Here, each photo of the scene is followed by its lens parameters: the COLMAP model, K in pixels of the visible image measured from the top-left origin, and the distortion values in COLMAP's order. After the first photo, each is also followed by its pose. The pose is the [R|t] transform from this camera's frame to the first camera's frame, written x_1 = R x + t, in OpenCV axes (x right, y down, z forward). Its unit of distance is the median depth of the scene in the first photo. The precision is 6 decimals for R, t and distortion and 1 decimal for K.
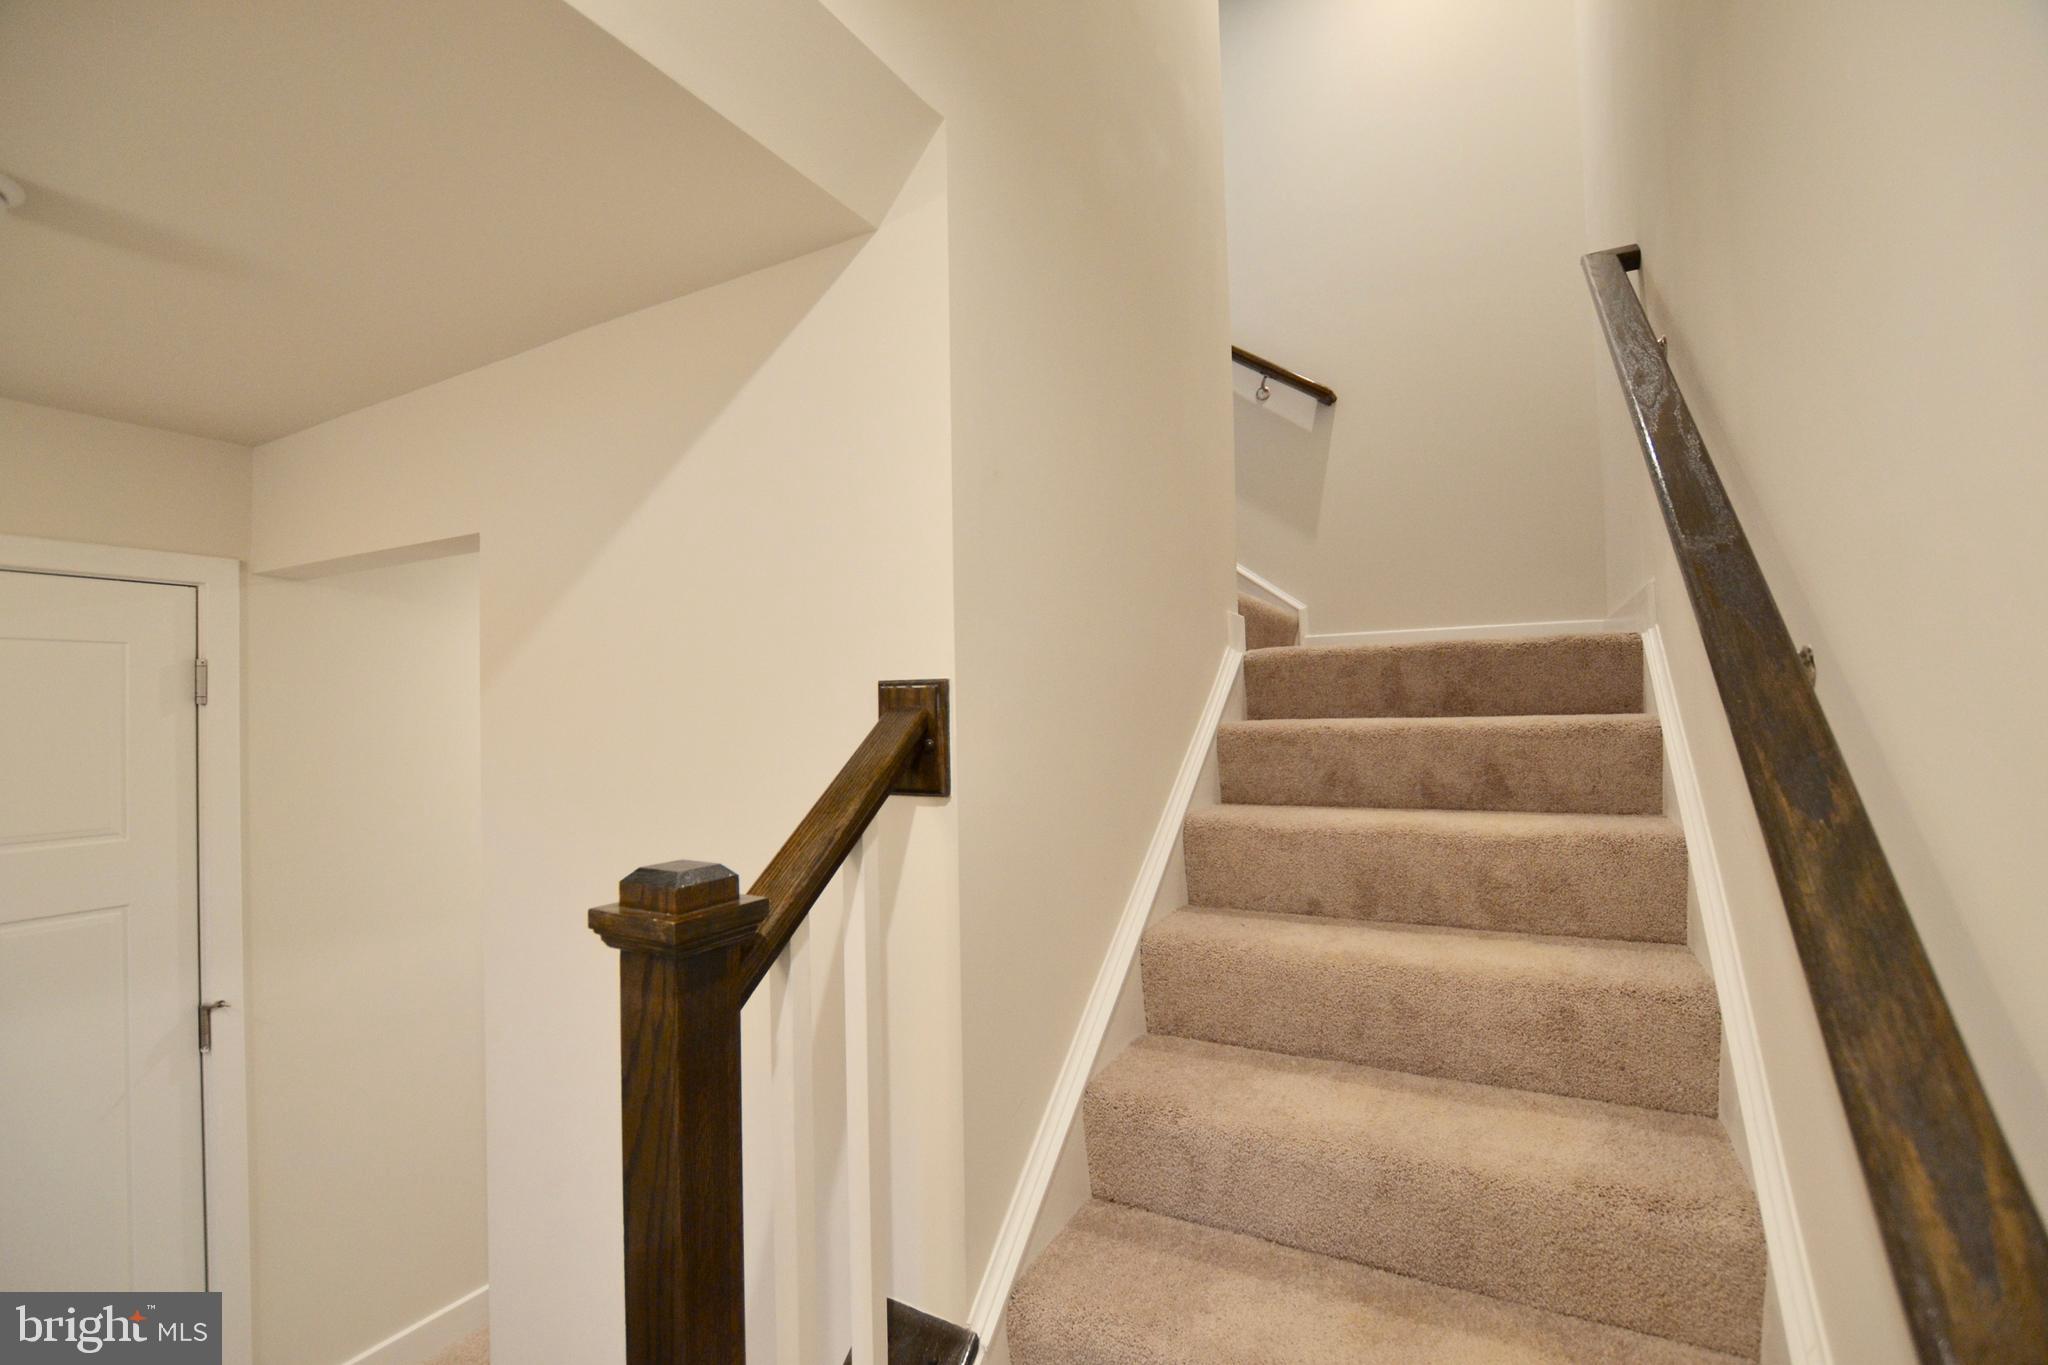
lens RADIAL K [[931.0, 0, 1014.7], [0, 931.0, 680.5], [0, 0, 1]] dist [-0.021899, 0.001992]
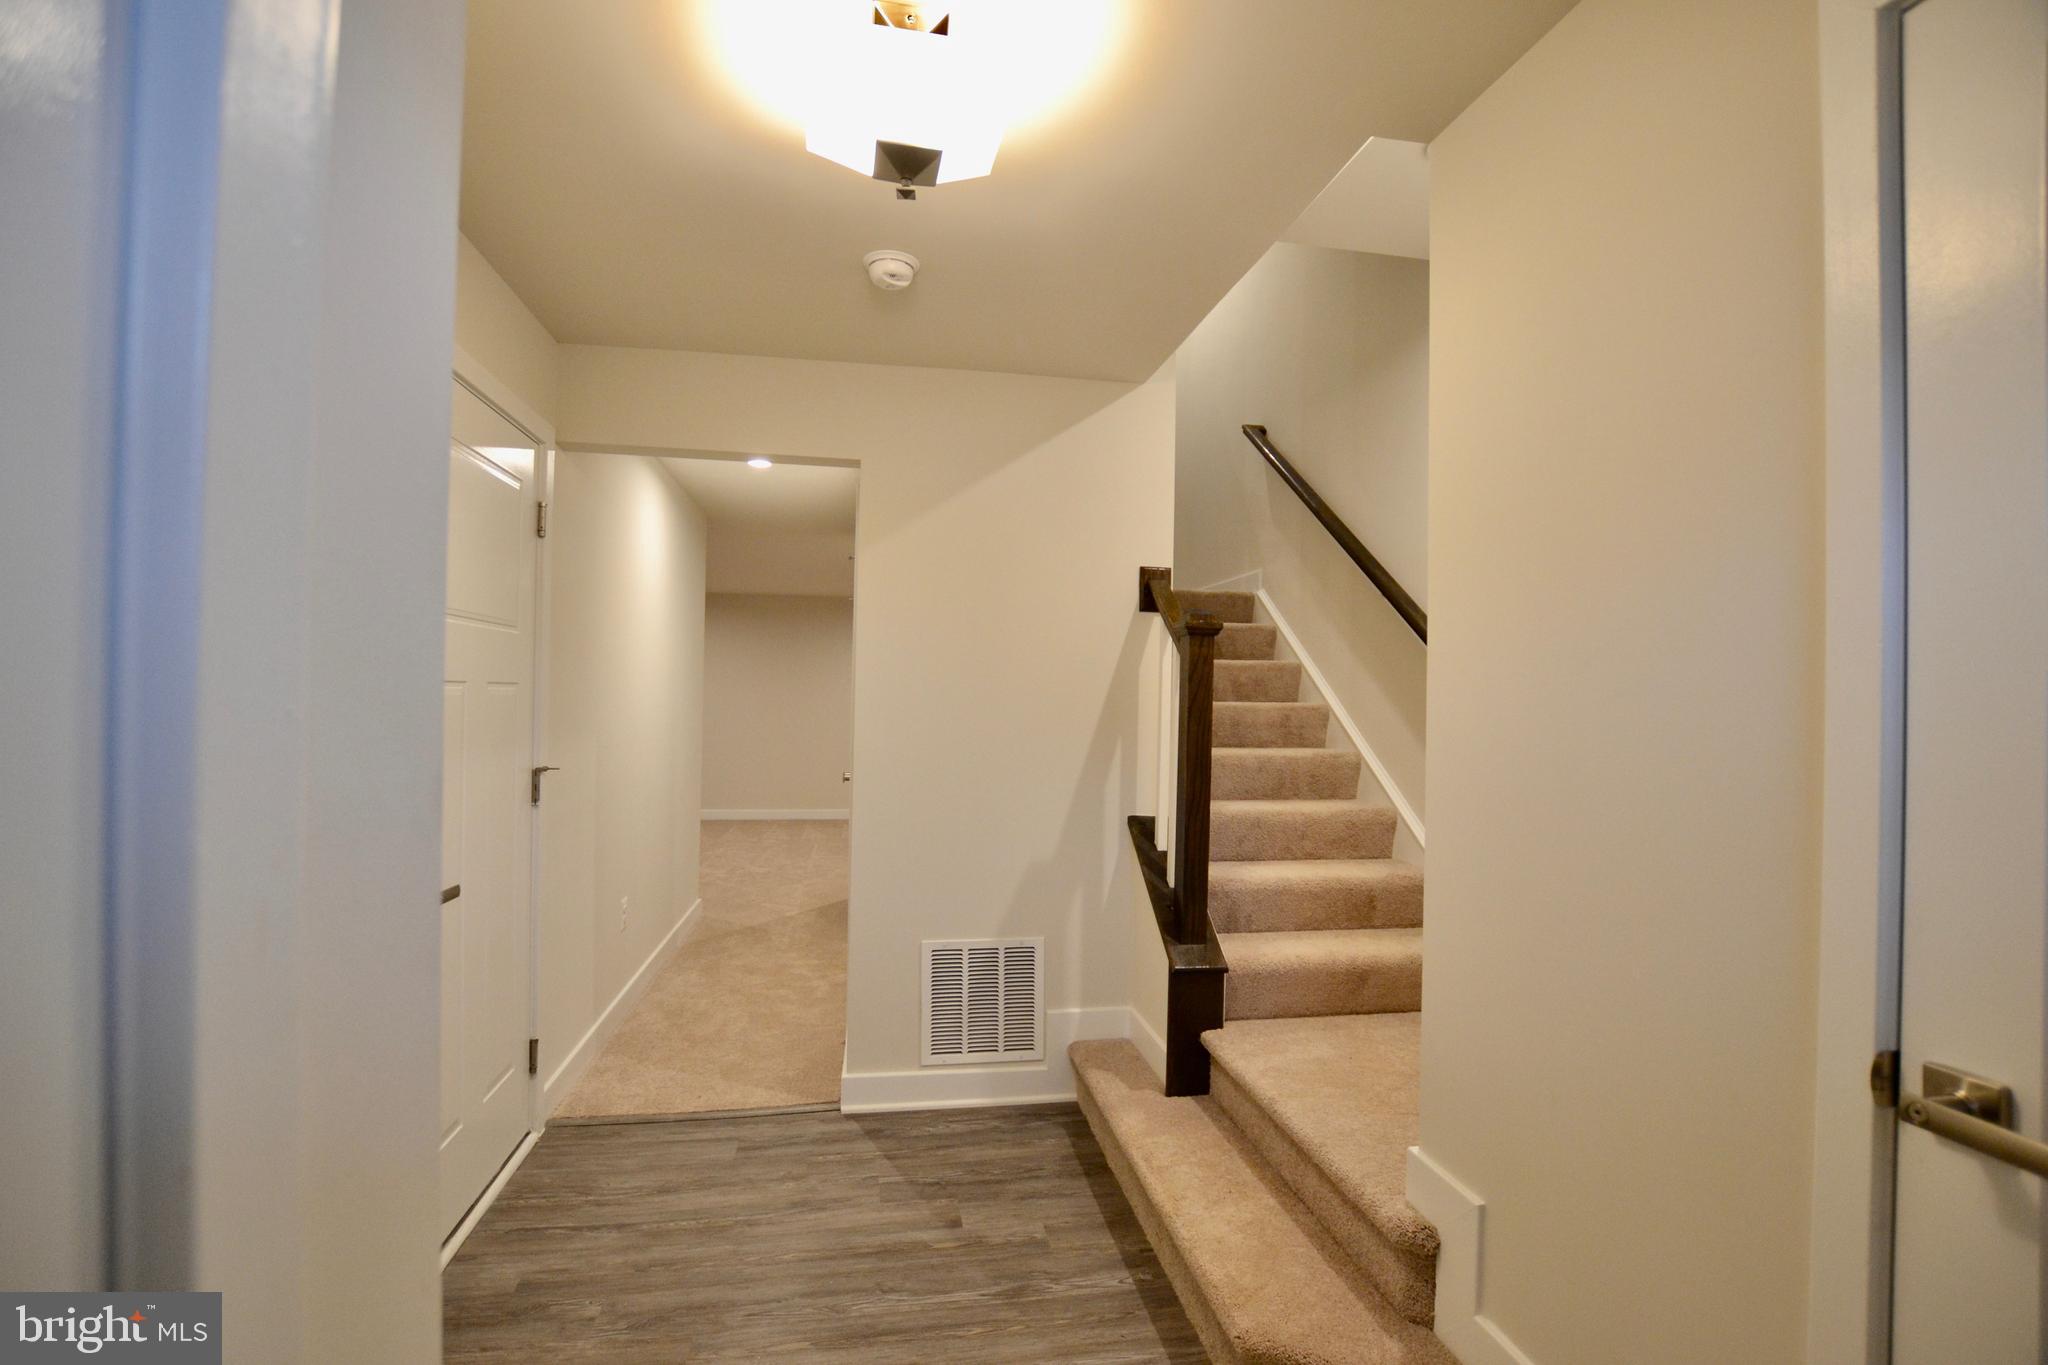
lens RADIAL K [[931.0, 0, 1022.7], [0, 931.0, 686.5], [0, 0, 1]] dist [-0.021899, 0.001992]
pose [[0.780846, 0.039565, 0.623469, -1.428780], [-0.047931, 0.998845, -0.003356, 0.256929], [-0.622882, -0.027263, 0.781841, -0.553671]]
